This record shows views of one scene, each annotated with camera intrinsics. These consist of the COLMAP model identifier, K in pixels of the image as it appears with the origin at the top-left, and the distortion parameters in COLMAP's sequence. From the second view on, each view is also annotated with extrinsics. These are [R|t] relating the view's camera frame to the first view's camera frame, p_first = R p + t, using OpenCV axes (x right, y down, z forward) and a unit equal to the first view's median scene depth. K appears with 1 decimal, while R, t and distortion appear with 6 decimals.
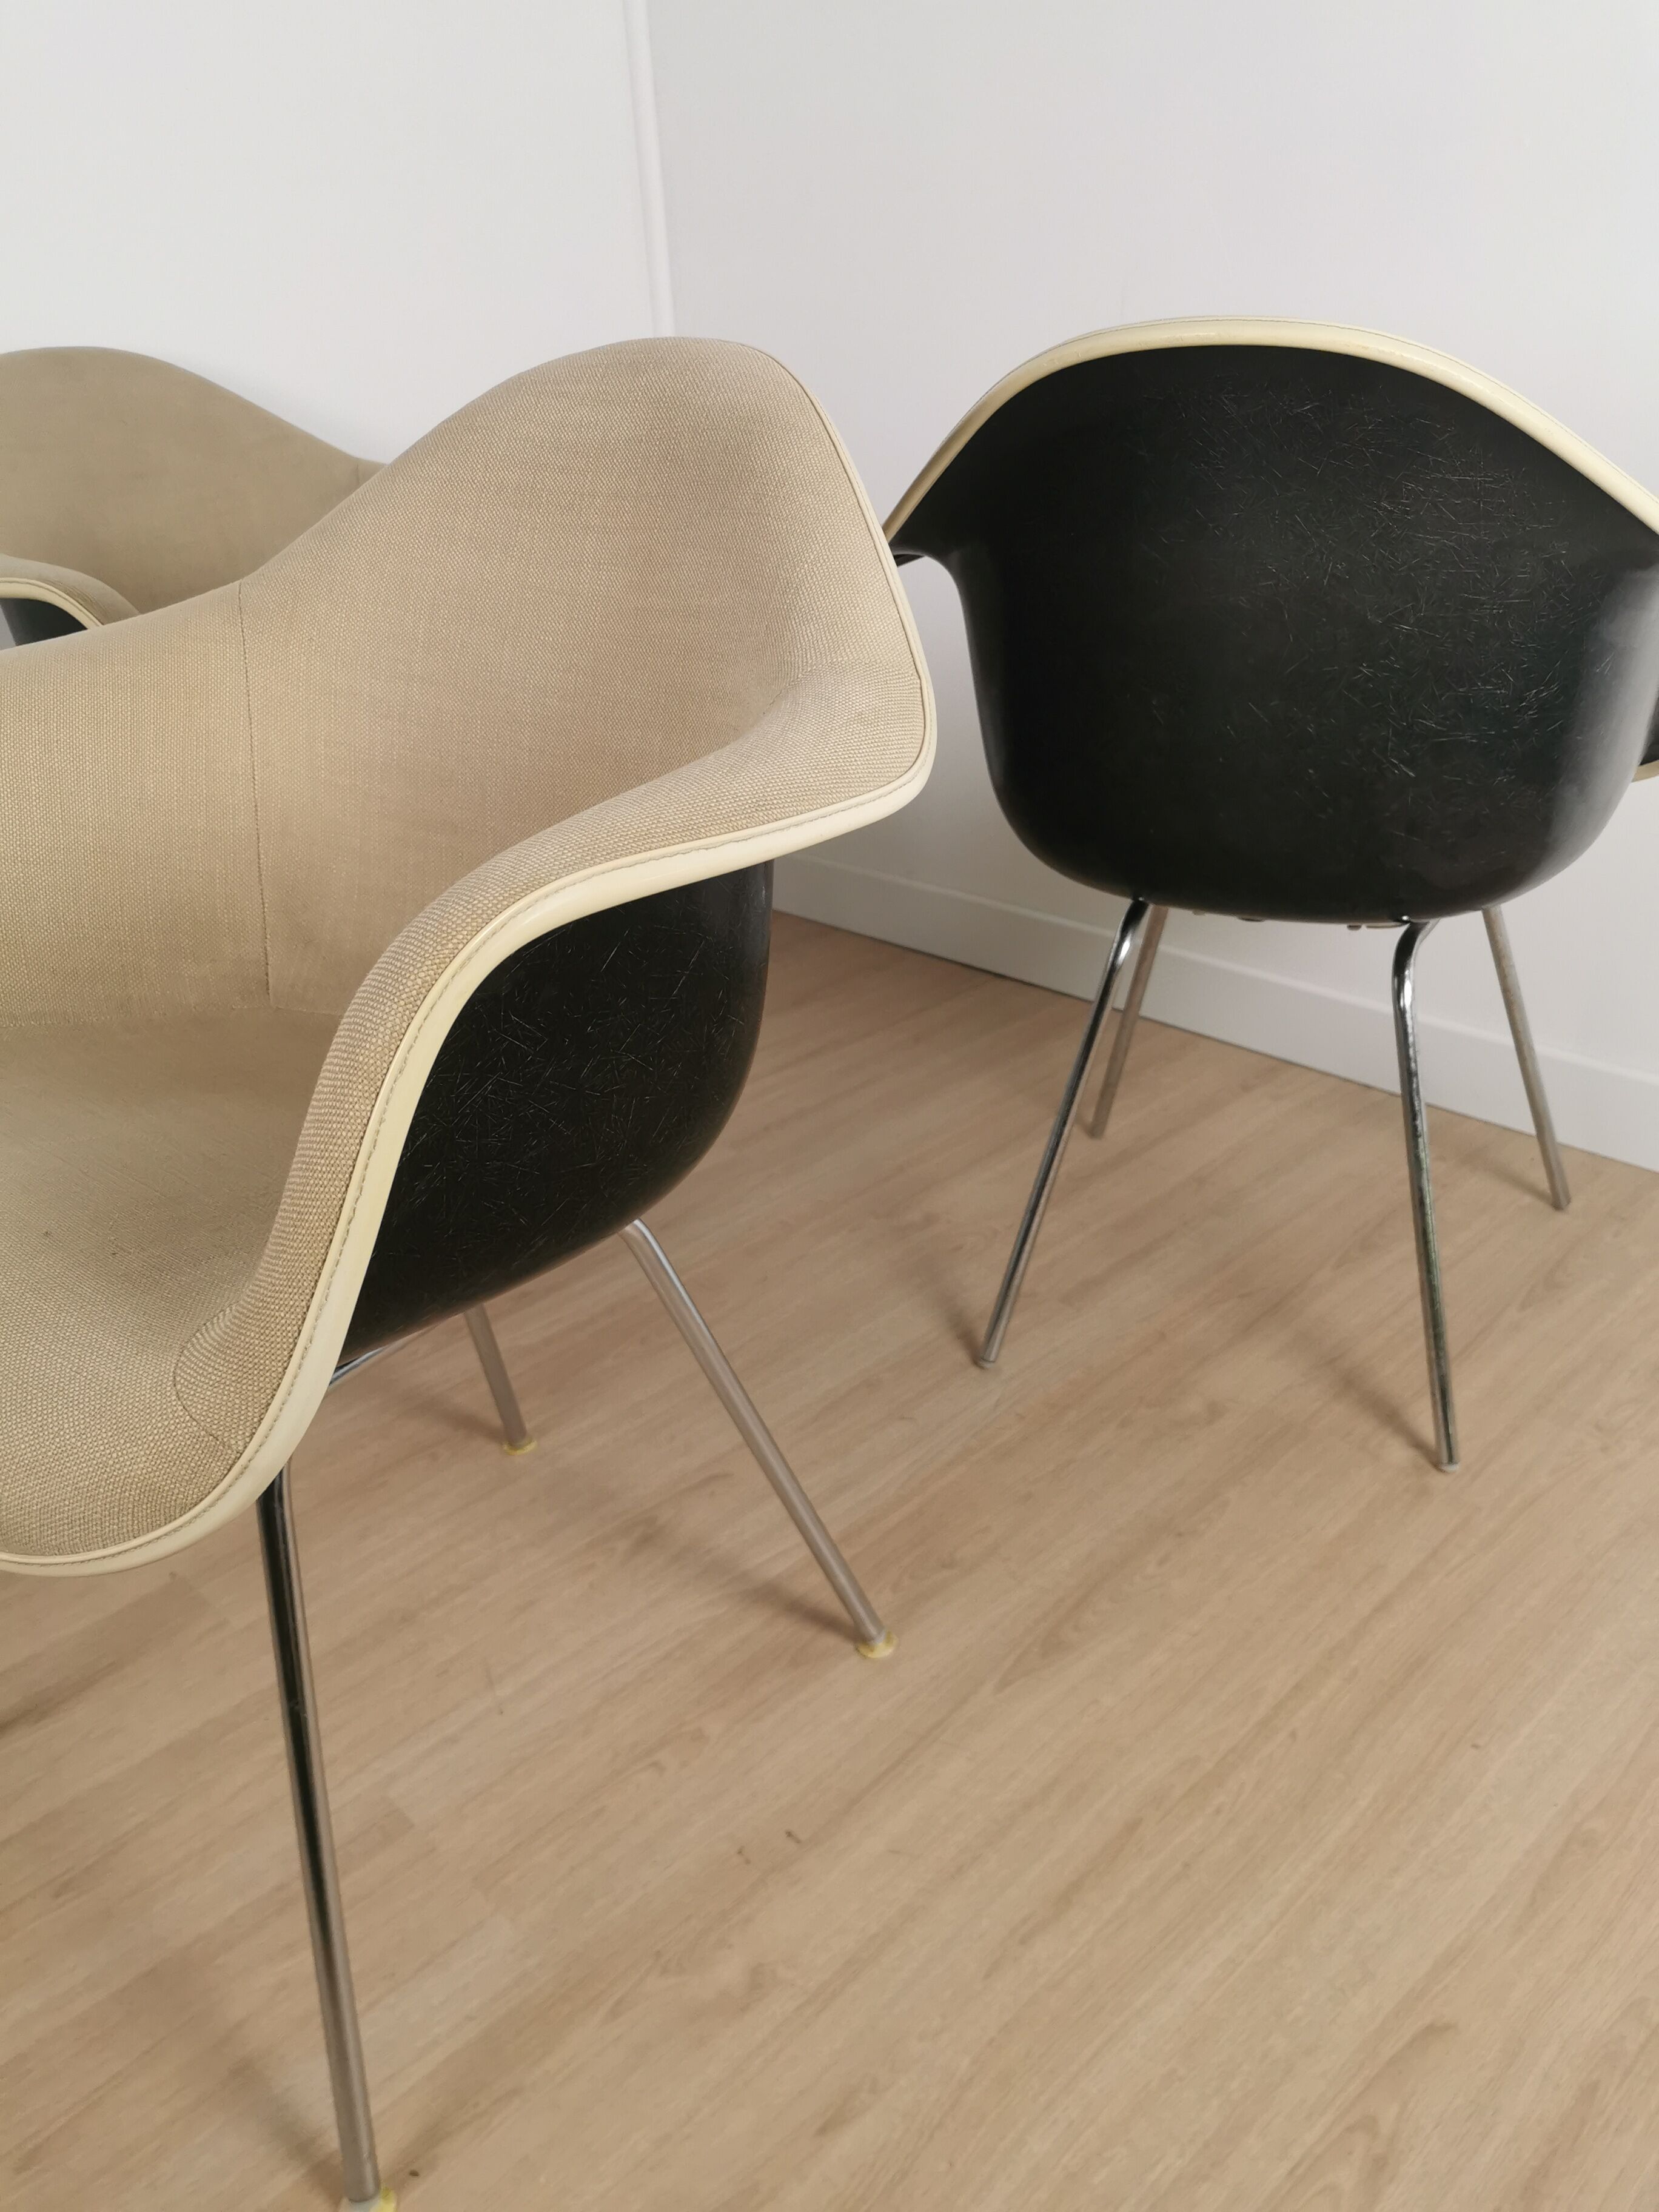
lens RADIAL K [[1780.9, 0, 837.7], [0, 1780.9, 1095.2], [0, 0, 1]] dist [0.042144, -0.078673]
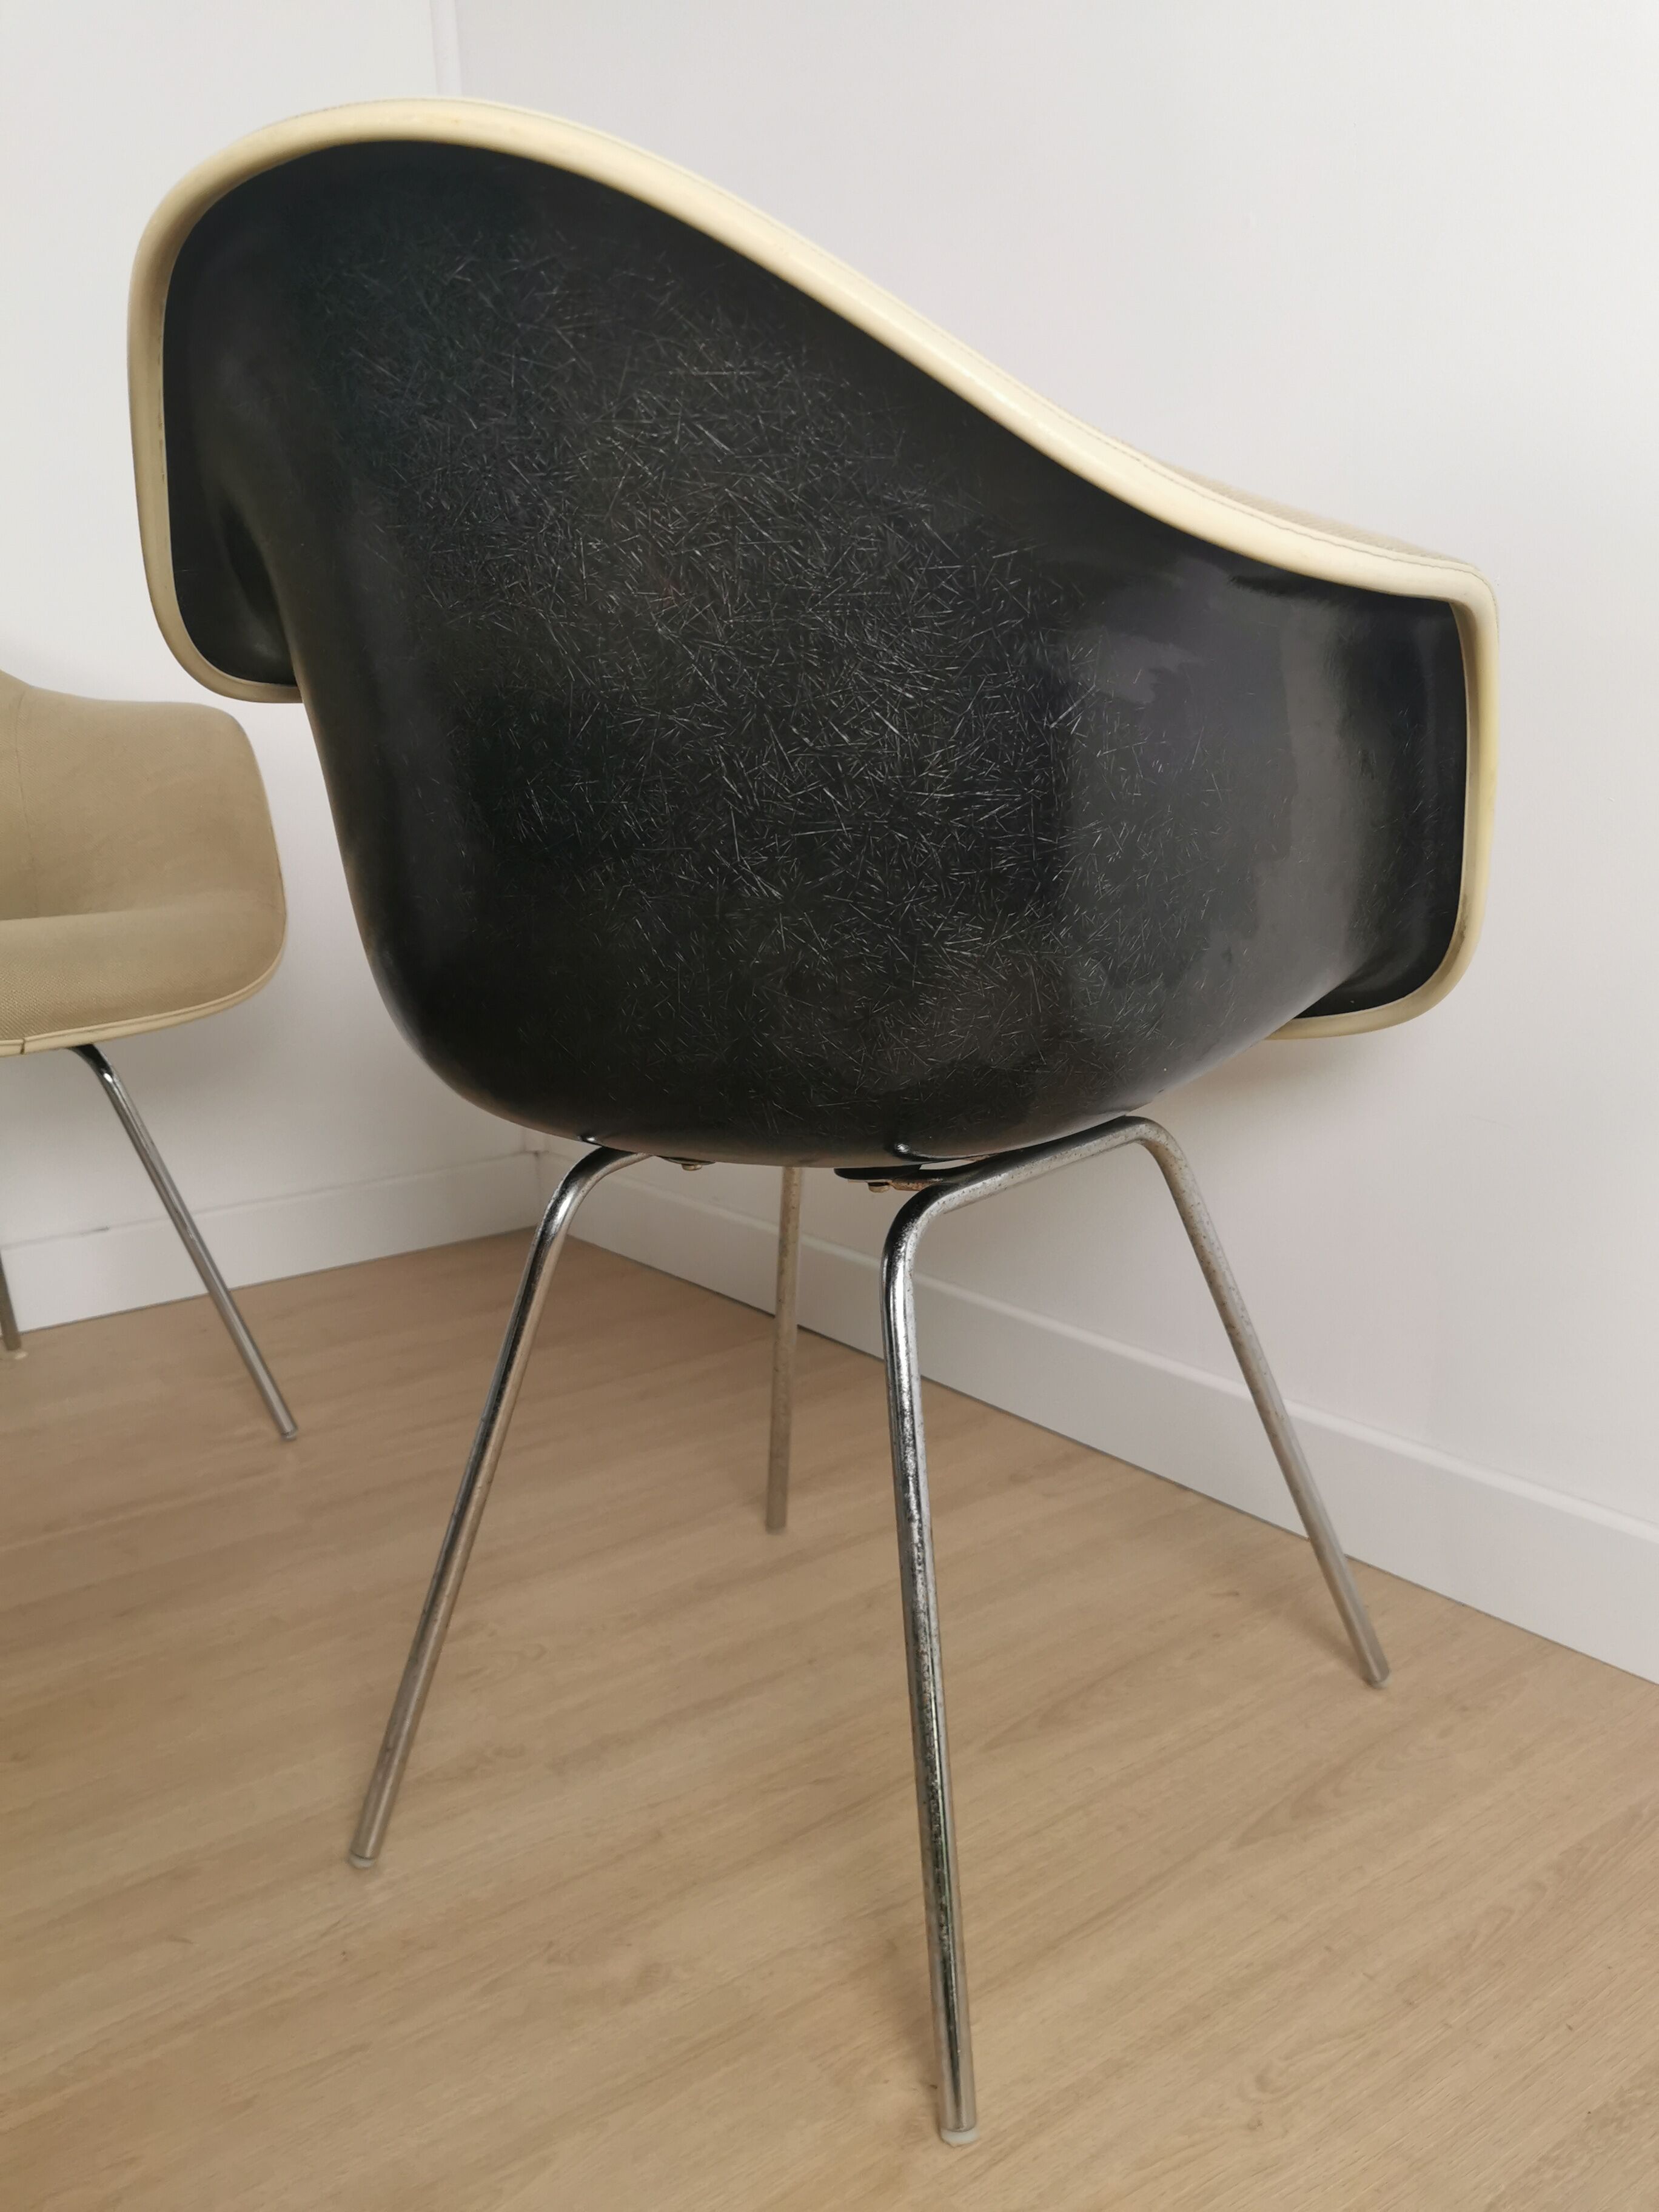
lens RADIAL K [[1780.9, 0, 847.4], [0, 1780.9, 1052.6], [0, 0, 1]] dist [0.042144, -0.078673]
pose [[0.989390, 0.031577, -0.141810, 0.357383], [-0.067090, 0.965090, -0.253181, 0.023495], [0.128865, 0.260009, 0.956969, 0.351083]]
